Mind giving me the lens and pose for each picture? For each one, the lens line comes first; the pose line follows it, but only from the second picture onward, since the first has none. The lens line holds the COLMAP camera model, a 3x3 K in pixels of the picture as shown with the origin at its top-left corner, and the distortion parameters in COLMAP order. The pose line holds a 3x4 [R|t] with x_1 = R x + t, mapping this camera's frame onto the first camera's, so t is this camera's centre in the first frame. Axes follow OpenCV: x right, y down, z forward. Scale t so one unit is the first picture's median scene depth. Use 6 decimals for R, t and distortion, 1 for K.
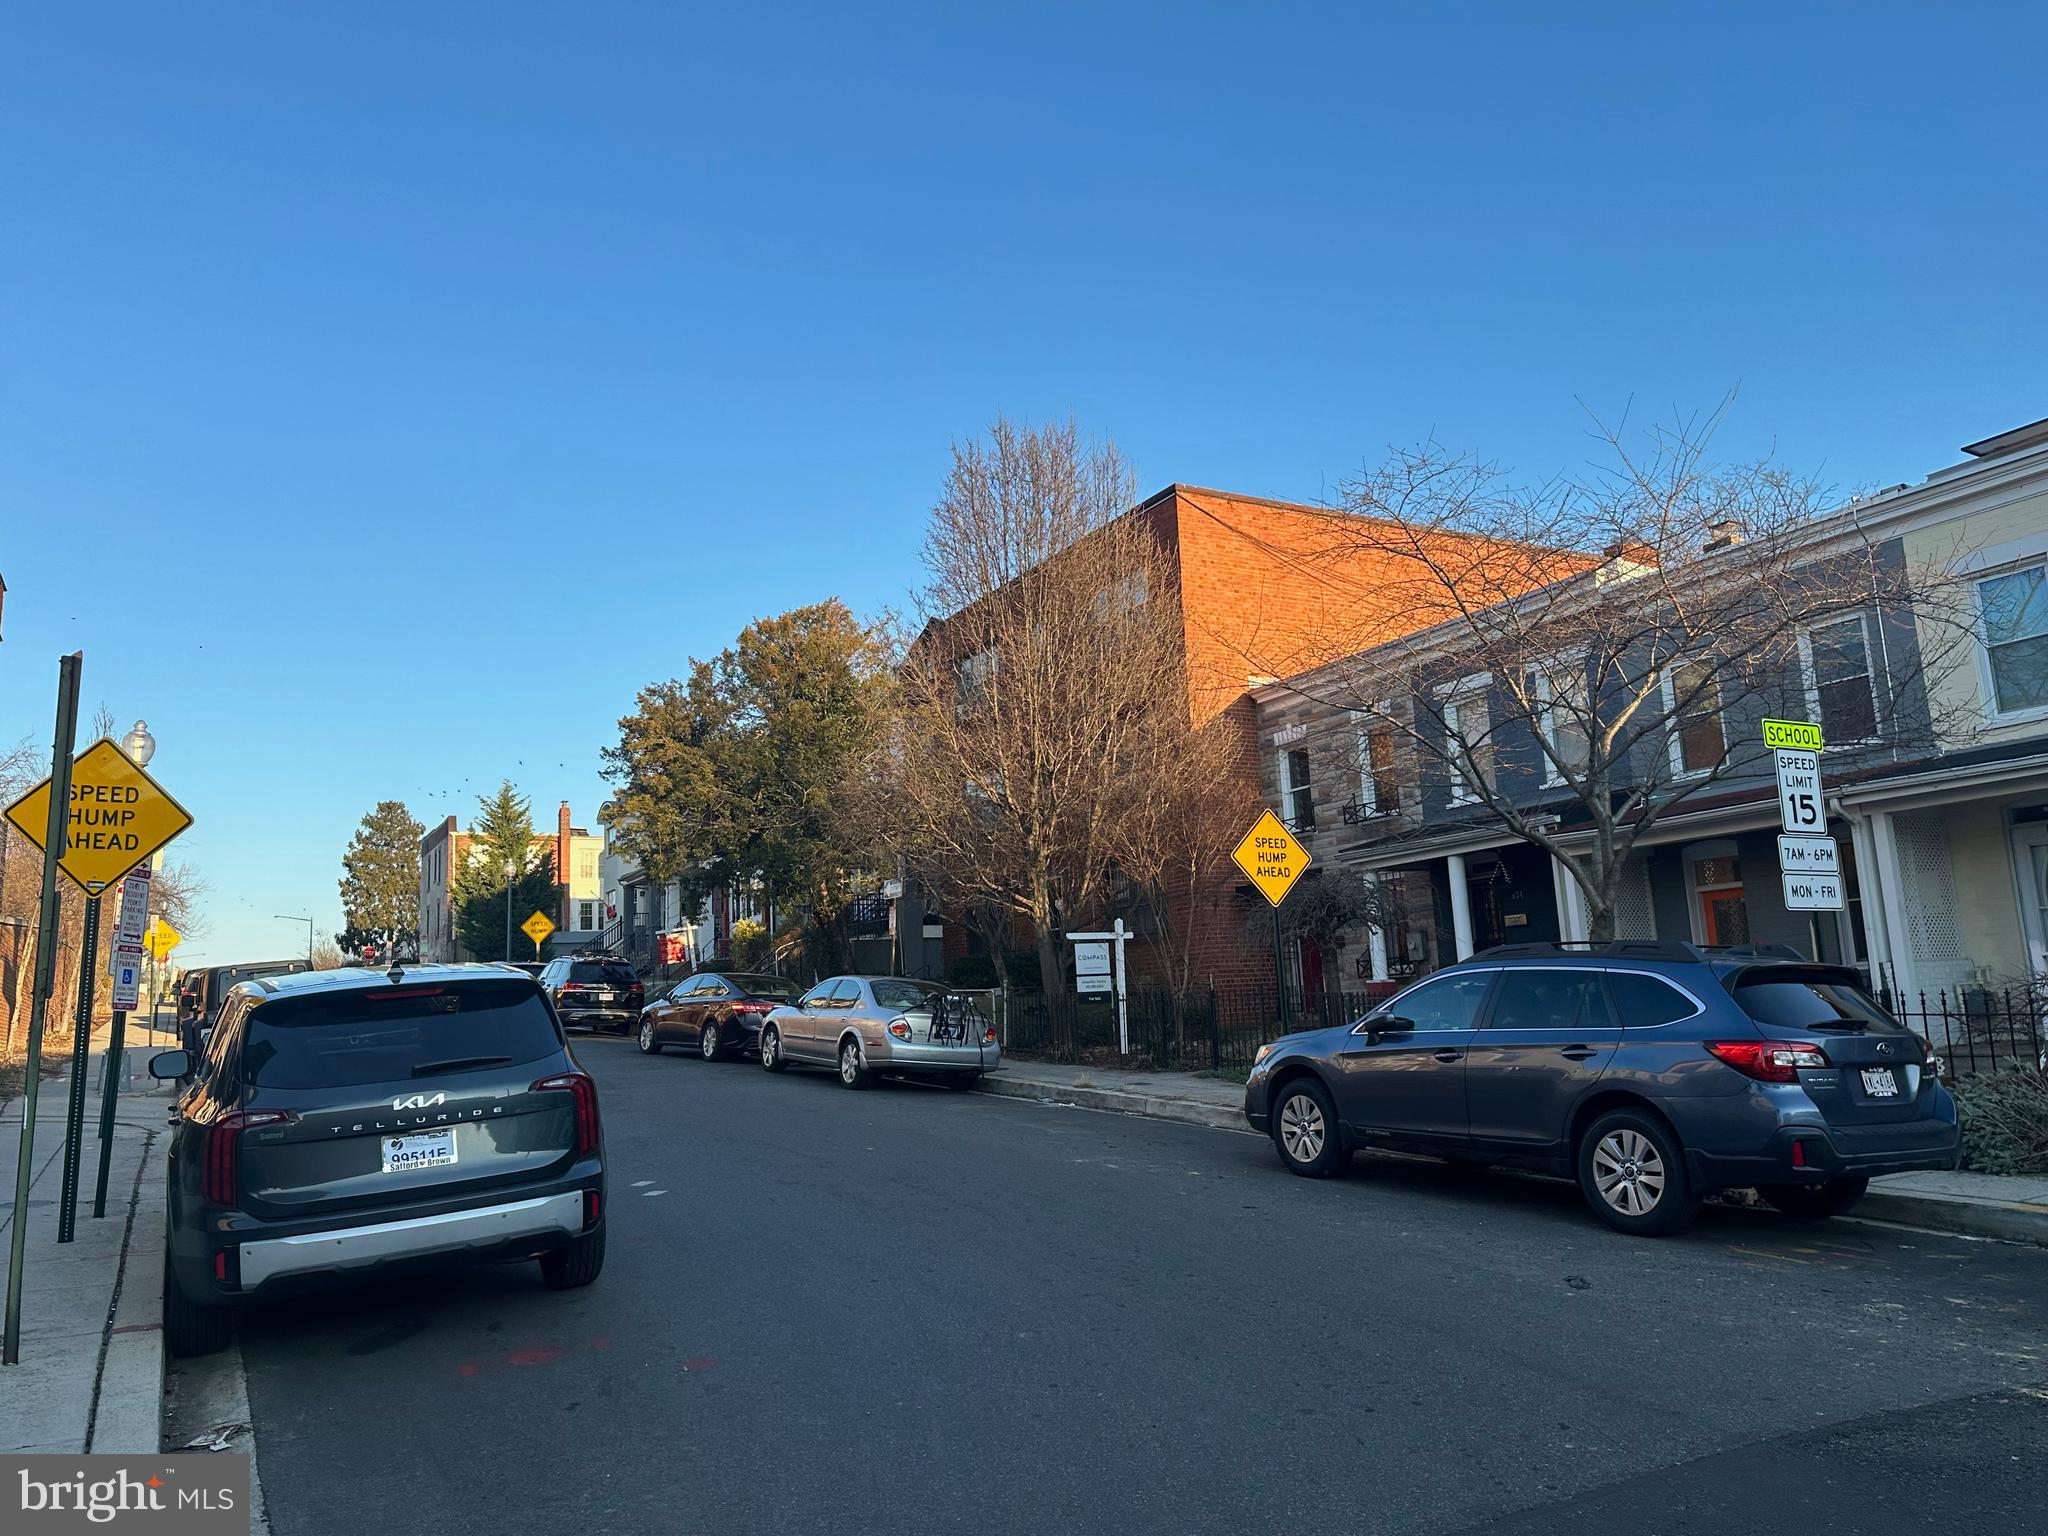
lens RADIAL K [[1443.1, 0, 1016.1], [0, 1443.1, 773.5], [0, 0, 1]] dist [0.144019, -0.237302]
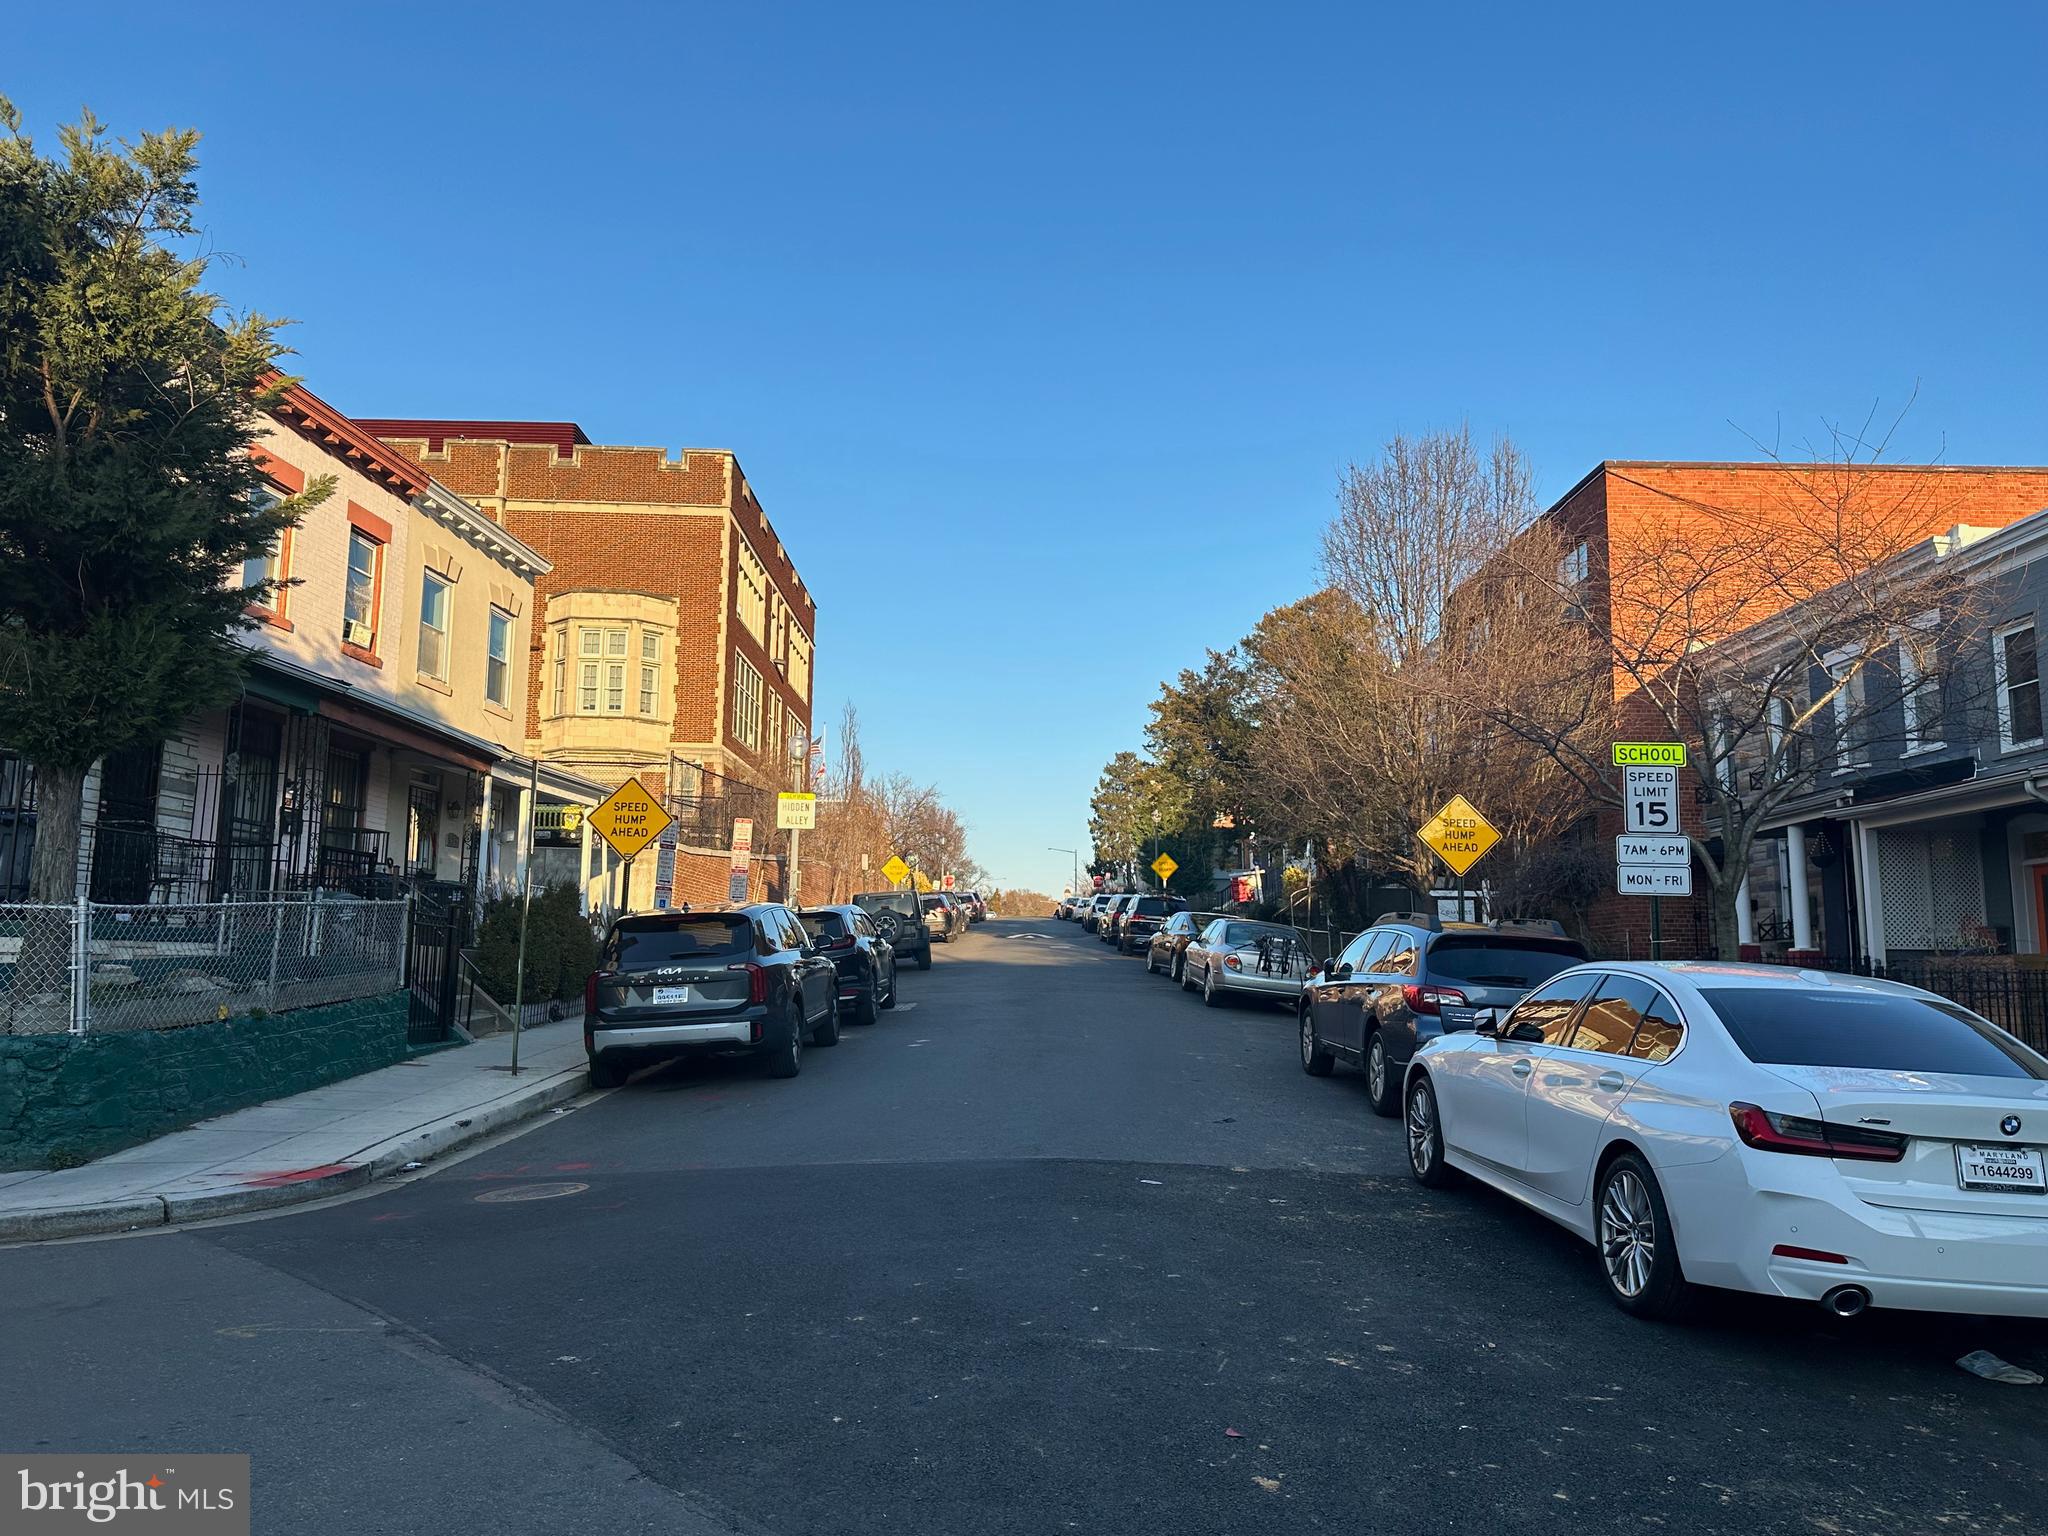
lens RADIAL K [[1443.1, 0, 1016.1], [0, 1443.1, 773.5], [0, 0, 1]] dist [0.144019, -0.237302]
pose [[0.867711, -0.012739, -0.496906, 0.387749], [0.034746, 0.998781, 0.035067, -0.040831], [0.495853, -0.047694, 0.867096, -0.194089]]
